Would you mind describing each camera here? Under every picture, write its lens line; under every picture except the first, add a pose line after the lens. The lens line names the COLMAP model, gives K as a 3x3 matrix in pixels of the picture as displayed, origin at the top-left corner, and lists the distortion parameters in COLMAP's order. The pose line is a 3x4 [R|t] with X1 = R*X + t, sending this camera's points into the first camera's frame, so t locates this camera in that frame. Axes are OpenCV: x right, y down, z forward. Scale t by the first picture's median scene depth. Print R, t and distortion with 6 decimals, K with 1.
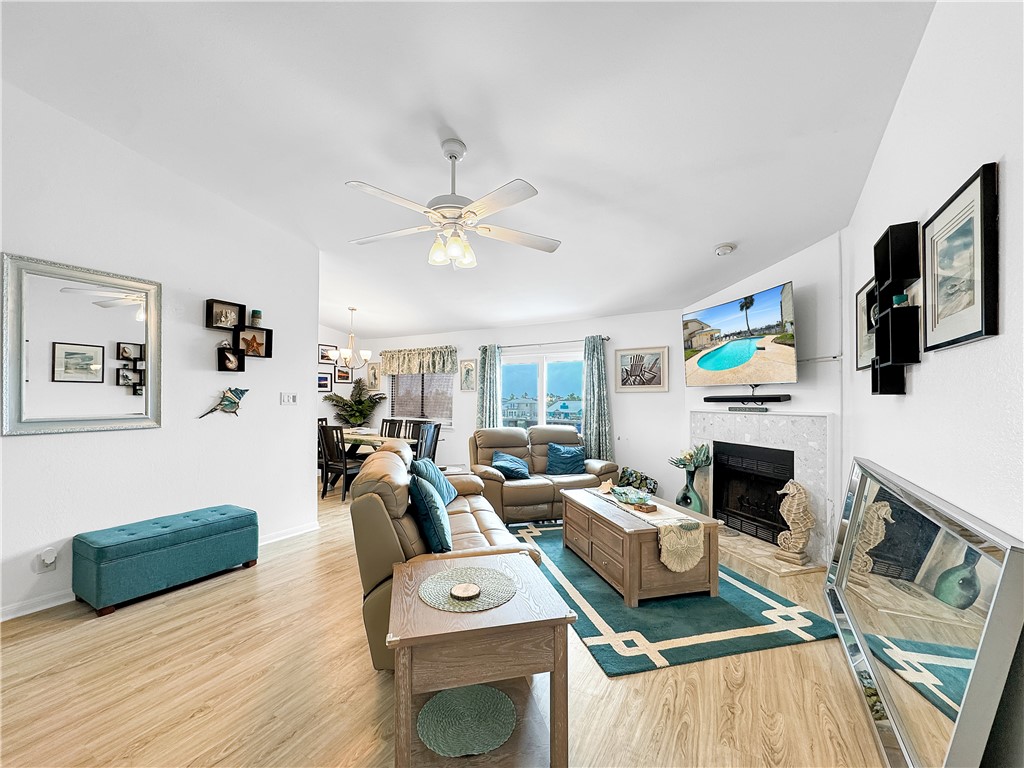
lens RADIAL K [[417.0, 0, 514.6], [0, 417.0, 393.8], [0, 0, 1]] dist [-0.004131, 0.000875]
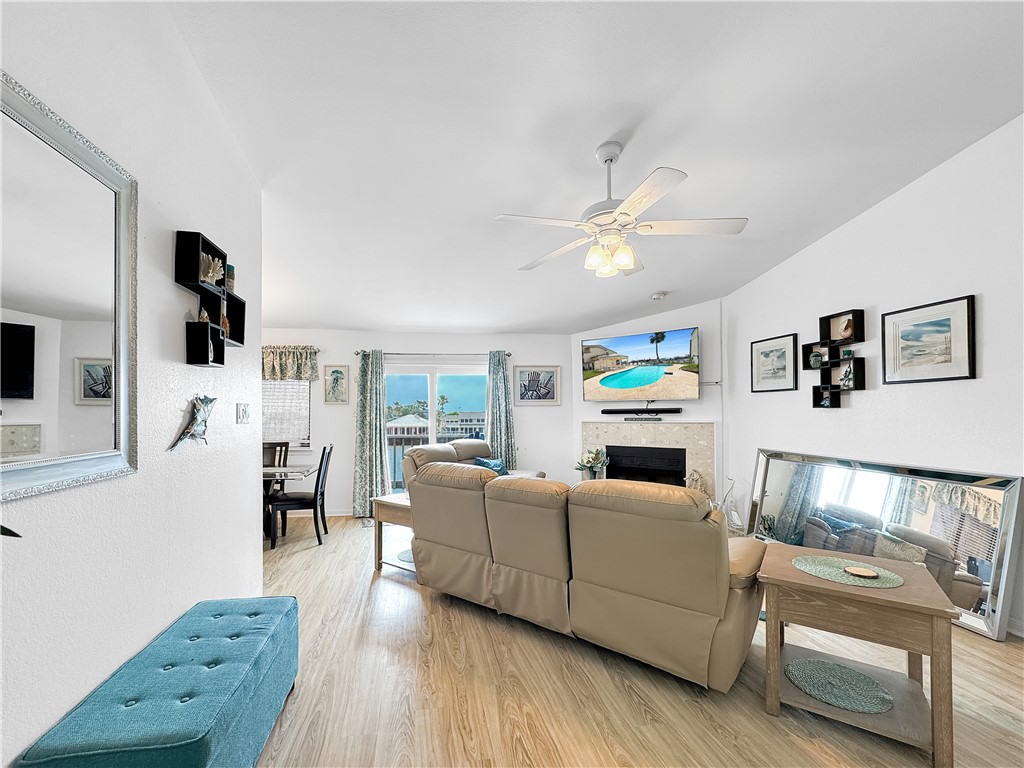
lens RADIAL K [[417.0, 0, 498.5], [0, 417.0, 409.7], [0, 0, 1]] dist [-0.004131, 0.000875]
pose [[0.784658, -0.002080, 0.619925, -0.565620], [-0.000917, 0.999989, 0.004516, 0.002028], [-0.619928, -0.004112, 0.784648, 0.242412]]
